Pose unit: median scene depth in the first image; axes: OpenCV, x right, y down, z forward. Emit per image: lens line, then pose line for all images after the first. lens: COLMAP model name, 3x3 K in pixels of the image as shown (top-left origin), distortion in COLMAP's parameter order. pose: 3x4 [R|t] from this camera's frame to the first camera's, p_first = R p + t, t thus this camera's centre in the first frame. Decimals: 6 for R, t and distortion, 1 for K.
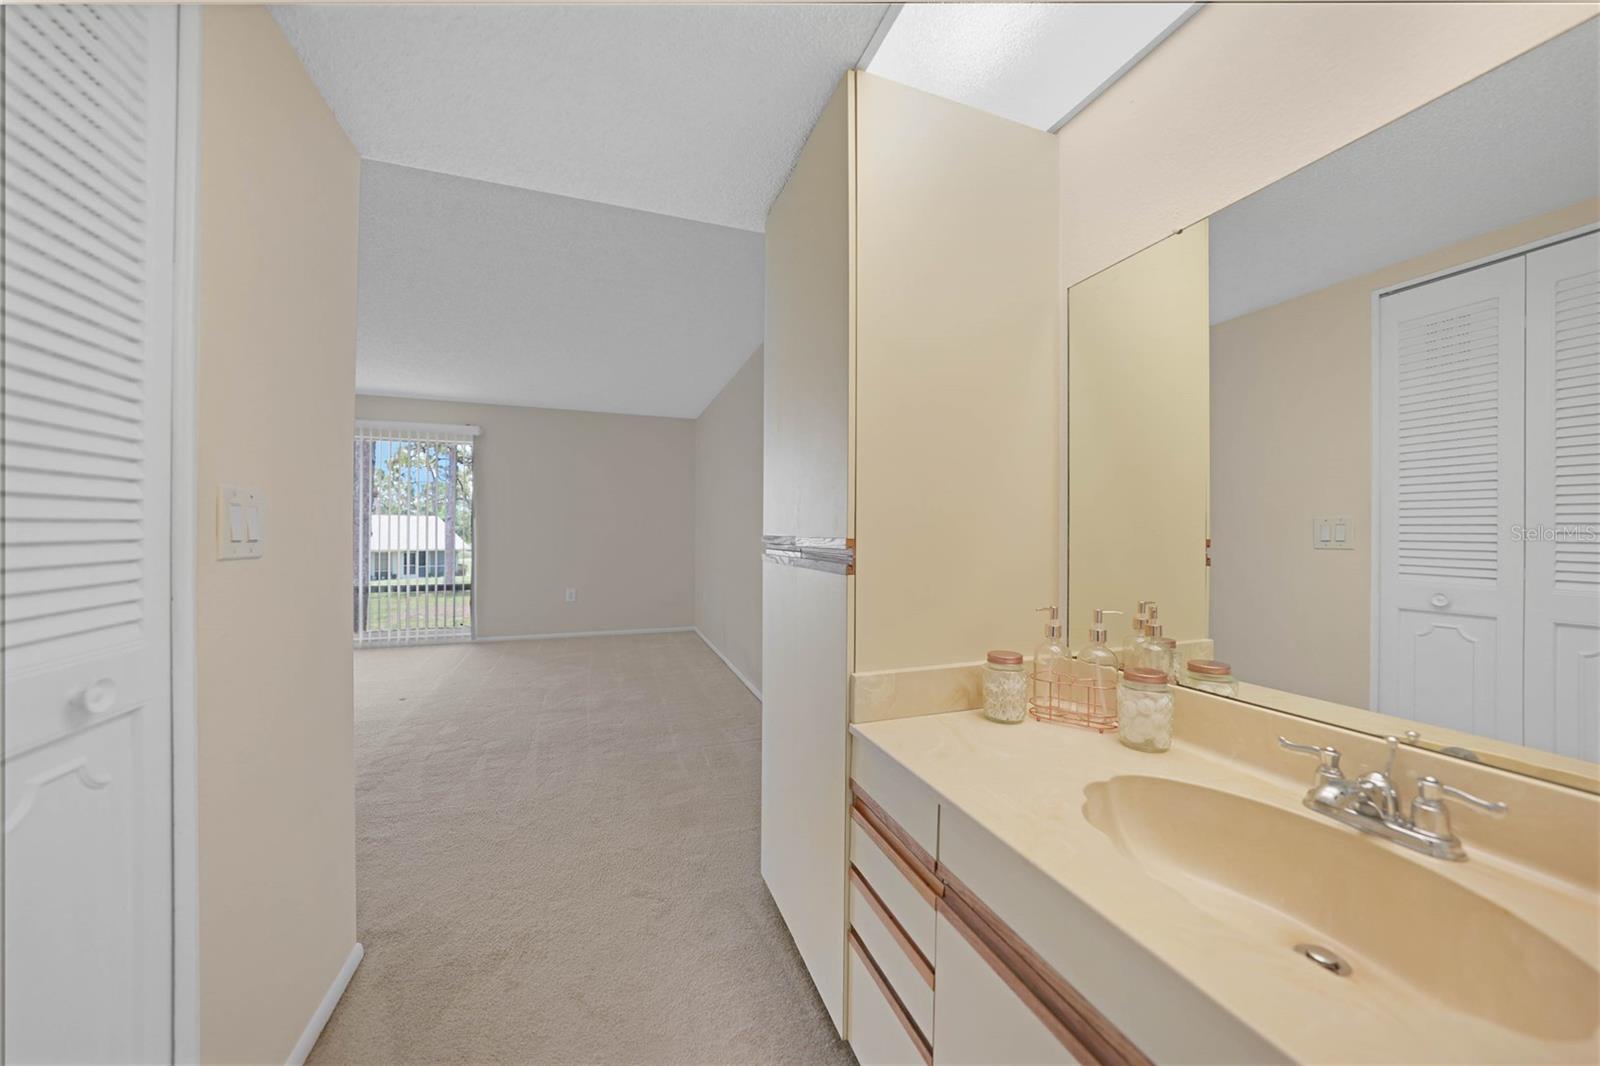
lens RADIAL K [[552.0, 0, 800.0], [0, 552.0, 533.0], [0, 0, 1]] dist [-0.033449, 0.007432]
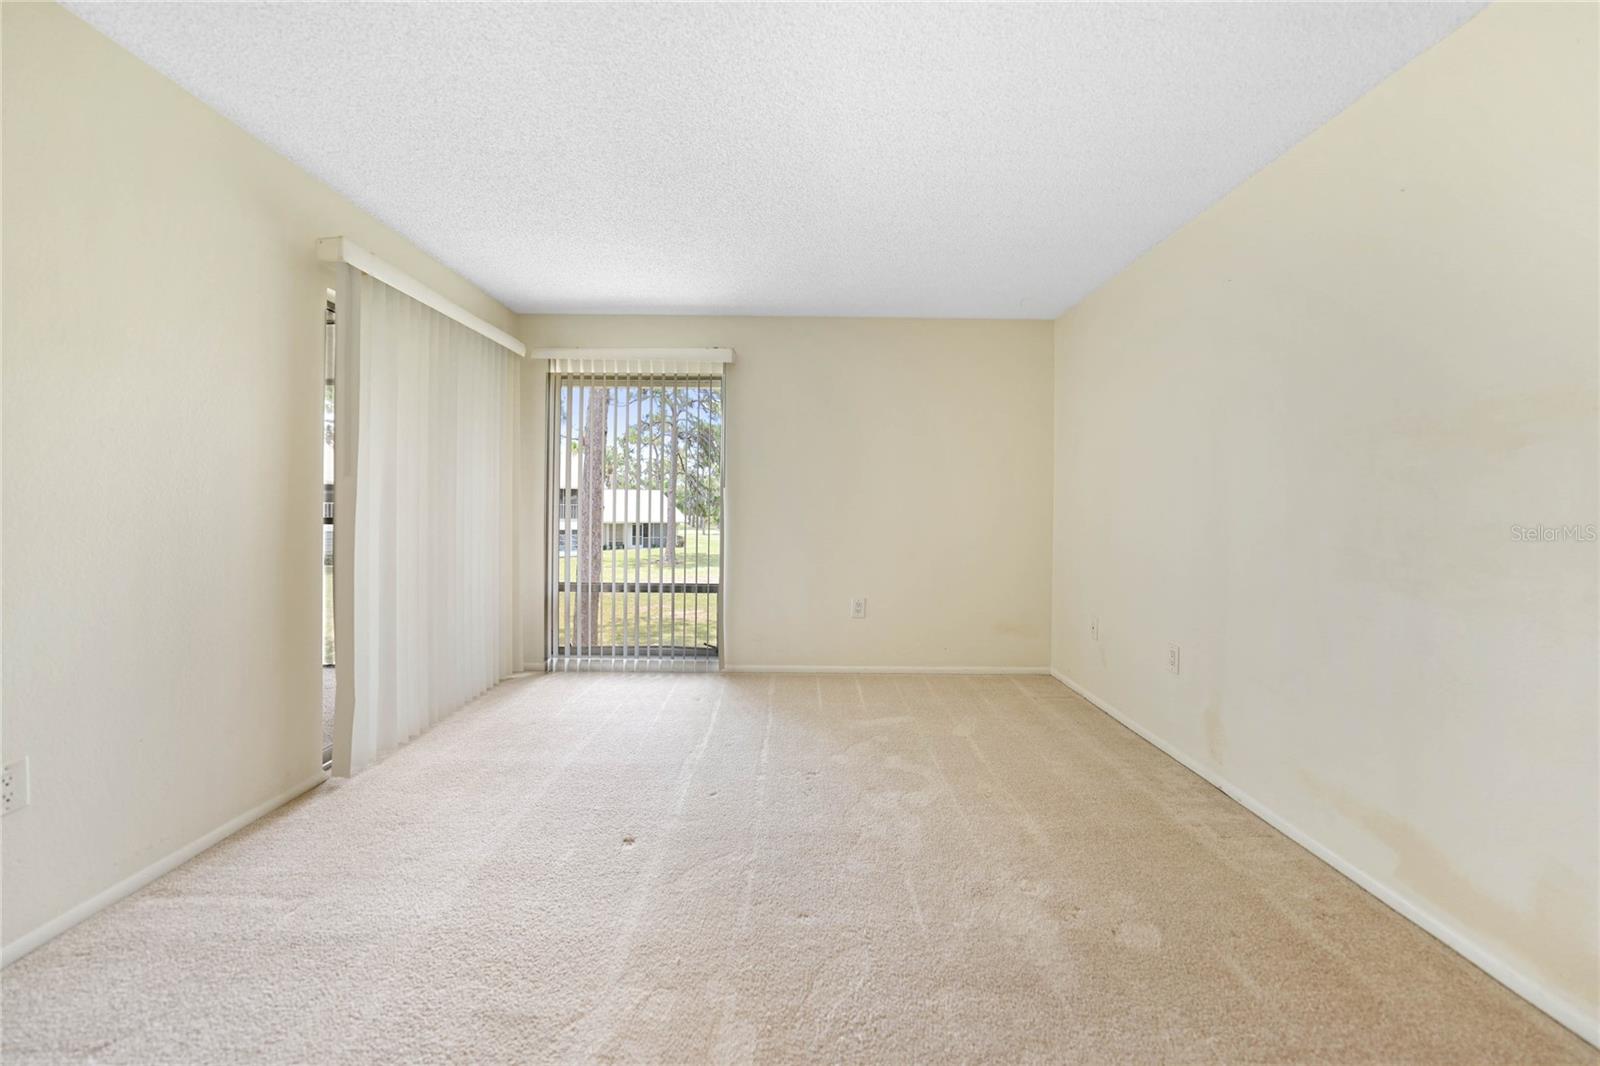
lens RADIAL K [[572.7, 0, 801.6], [0, 572.7, 517.2], [0, 0, 1]] dist [-0.017059, 0.000057]
pose [[0.941753, 0.012932, -0.336056, -0.107678], [-0.007543, 0.999821, 0.017338, -0.001238], [0.336220, -0.013793, 0.941682, 0.147793]]
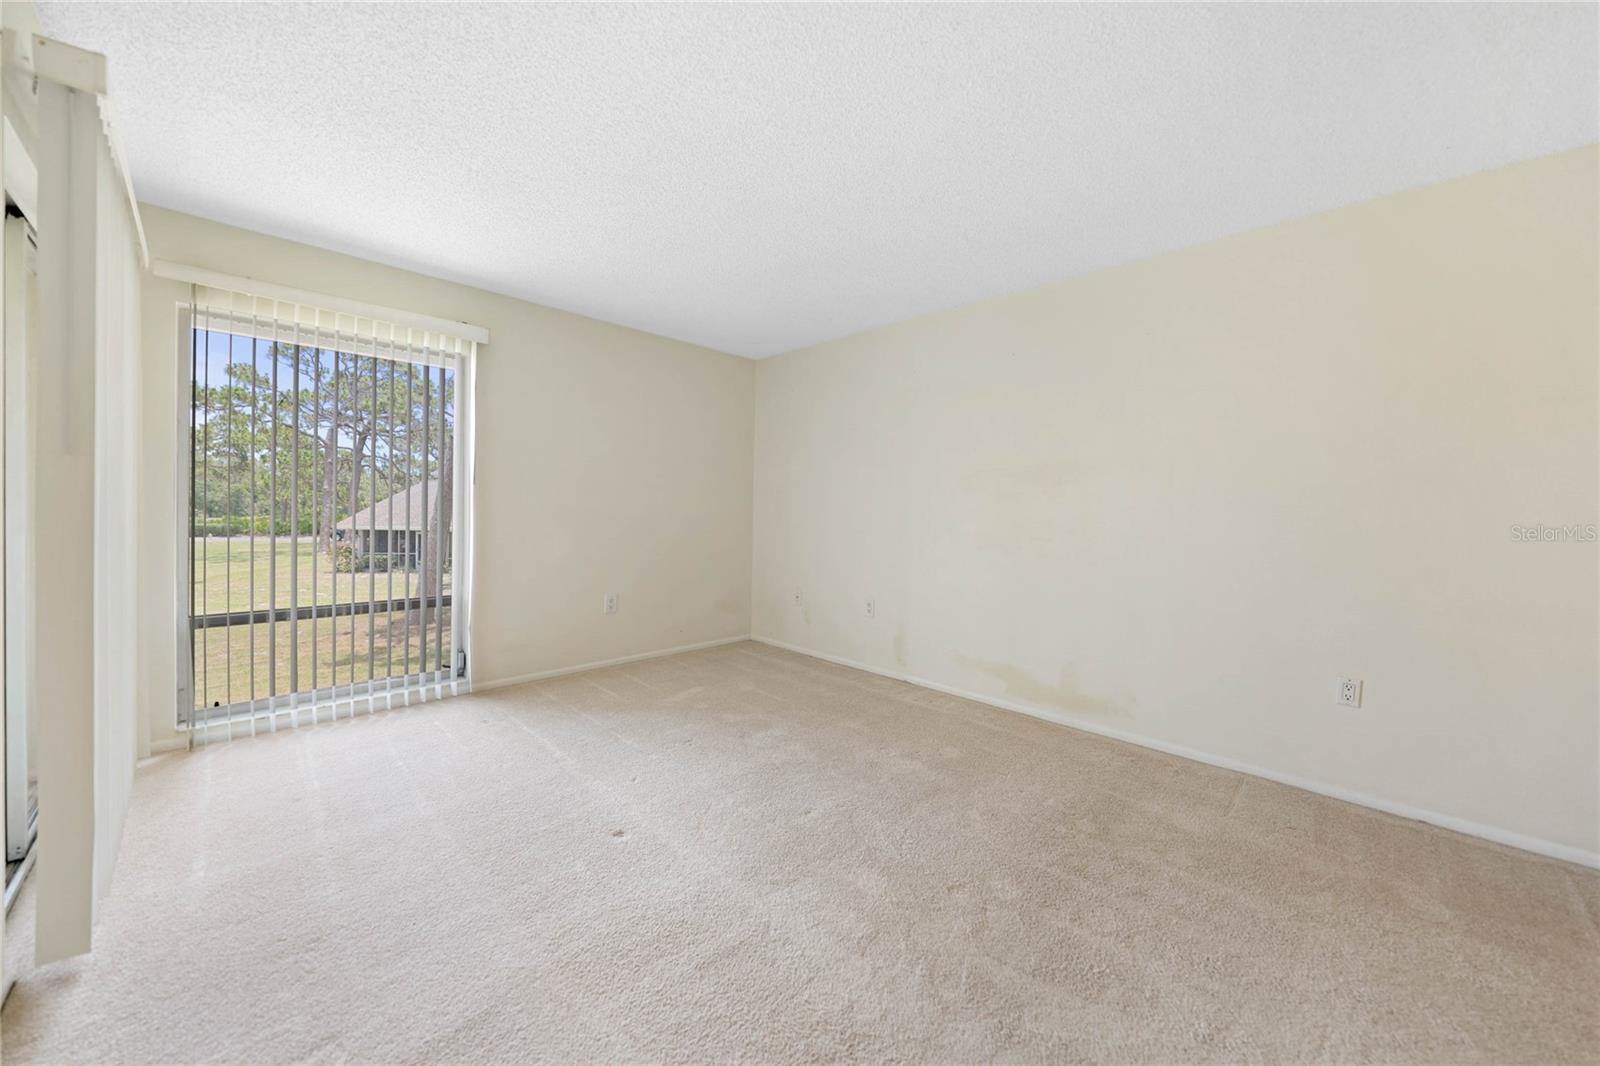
lens RADIAL K [[562.4, 0, 800.0], [0, 562.4, 533.0], [0, 0, 1]] dist [-0.001366, 0.000029]
pose [[0.912035, -0.004237, 0.410090, -0.209627], [-0.012534, 0.999191, 0.038200, -0.000604], [-0.409920, -0.039980, 0.911245, 0.119337]]
